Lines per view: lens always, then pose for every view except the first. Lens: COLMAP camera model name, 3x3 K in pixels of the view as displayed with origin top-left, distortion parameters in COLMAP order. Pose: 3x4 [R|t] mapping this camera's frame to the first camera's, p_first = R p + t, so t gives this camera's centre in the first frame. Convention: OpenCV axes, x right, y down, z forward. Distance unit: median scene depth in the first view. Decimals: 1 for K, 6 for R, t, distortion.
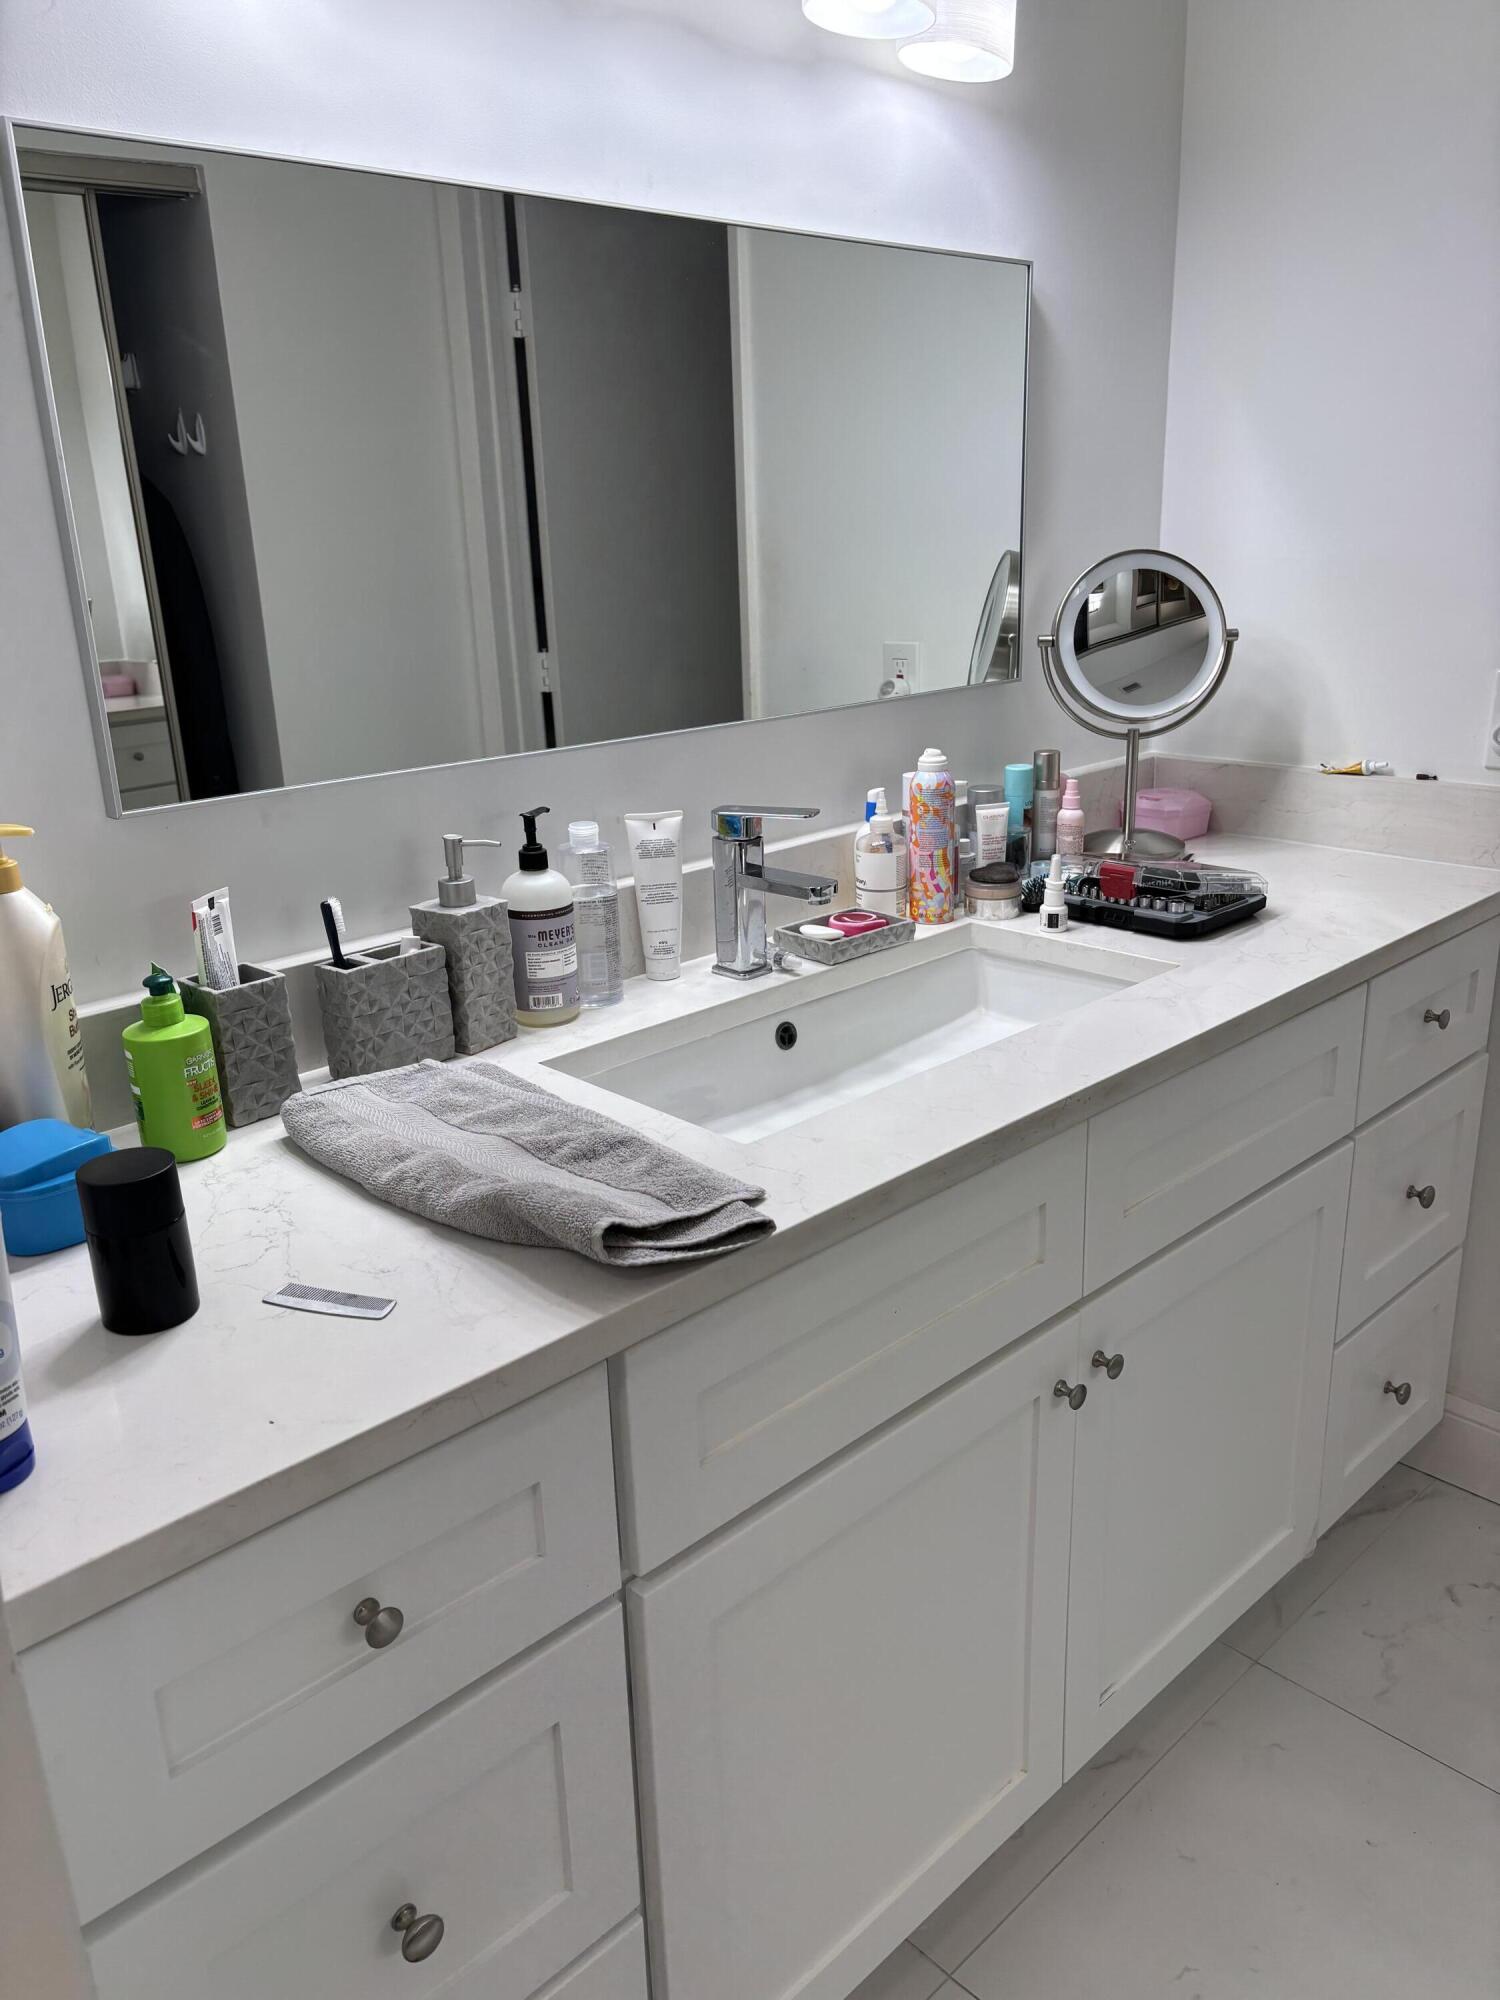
lens RADIAL K [[1526.9, 0, 750.8], [0, 1526.9, 999.3], [0, 0, 1]] dist [0.057766, -0.063886]
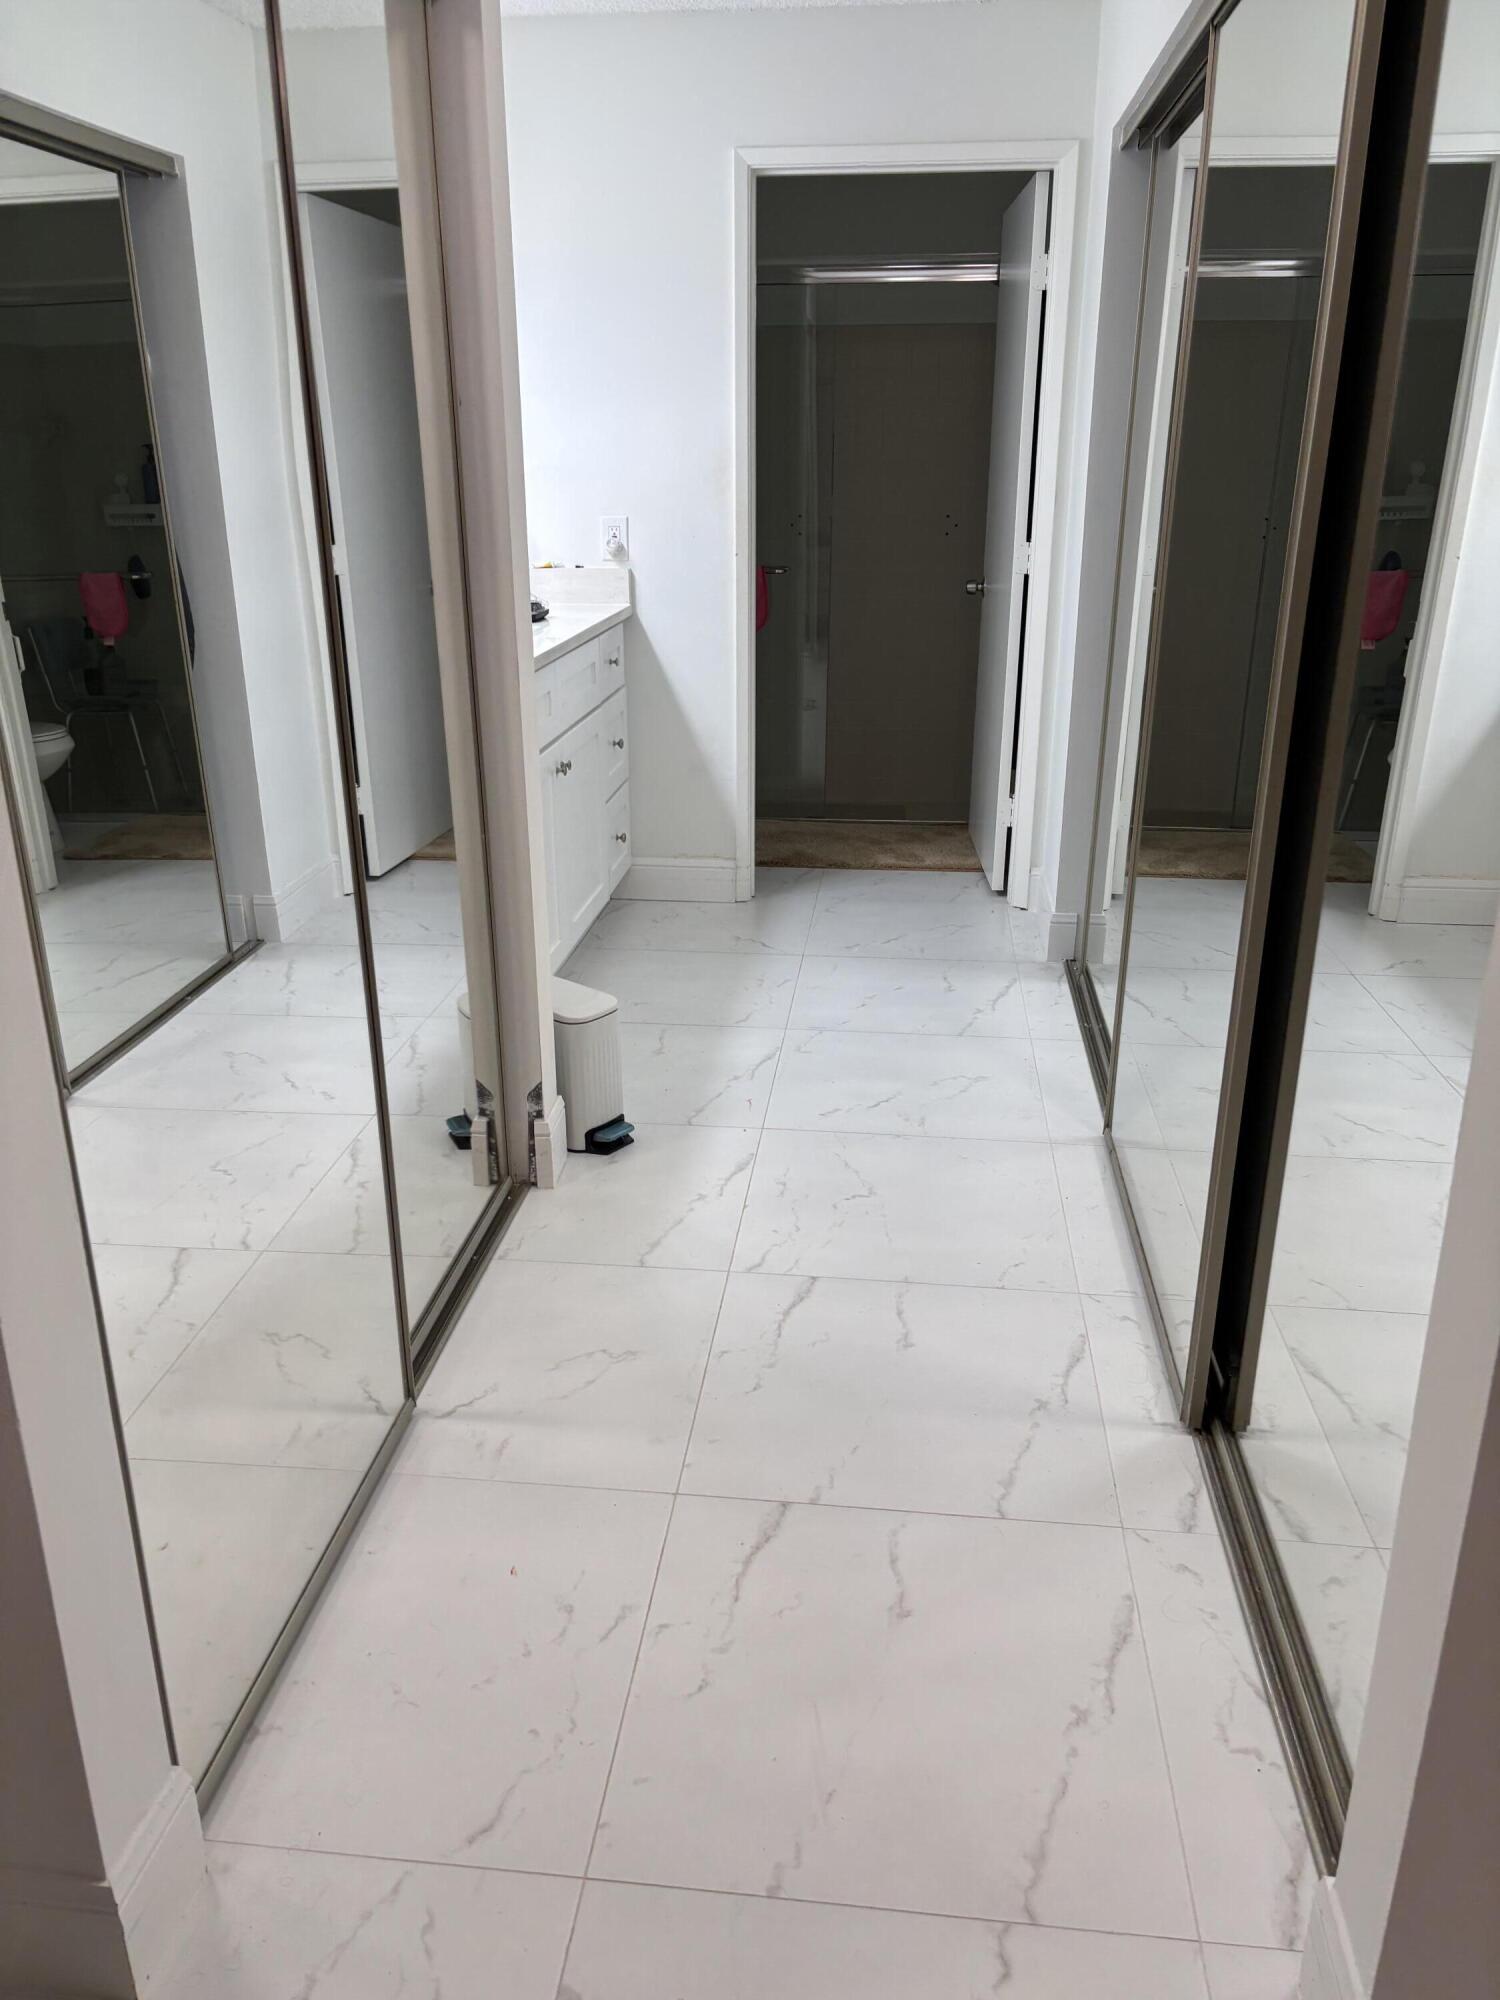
lens RADIAL K [[1526.9, 0, 748.6], [0, 1526.9, 1004.4], [0, 0, 1]] dist [0.057766, -0.063886]
pose [[0.771476, -0.197815, 0.604727, -0.895652], [0.180771, 0.979420, 0.089765, 0.342478], [-0.610039, 0.040065, 0.791358, -0.943303]]
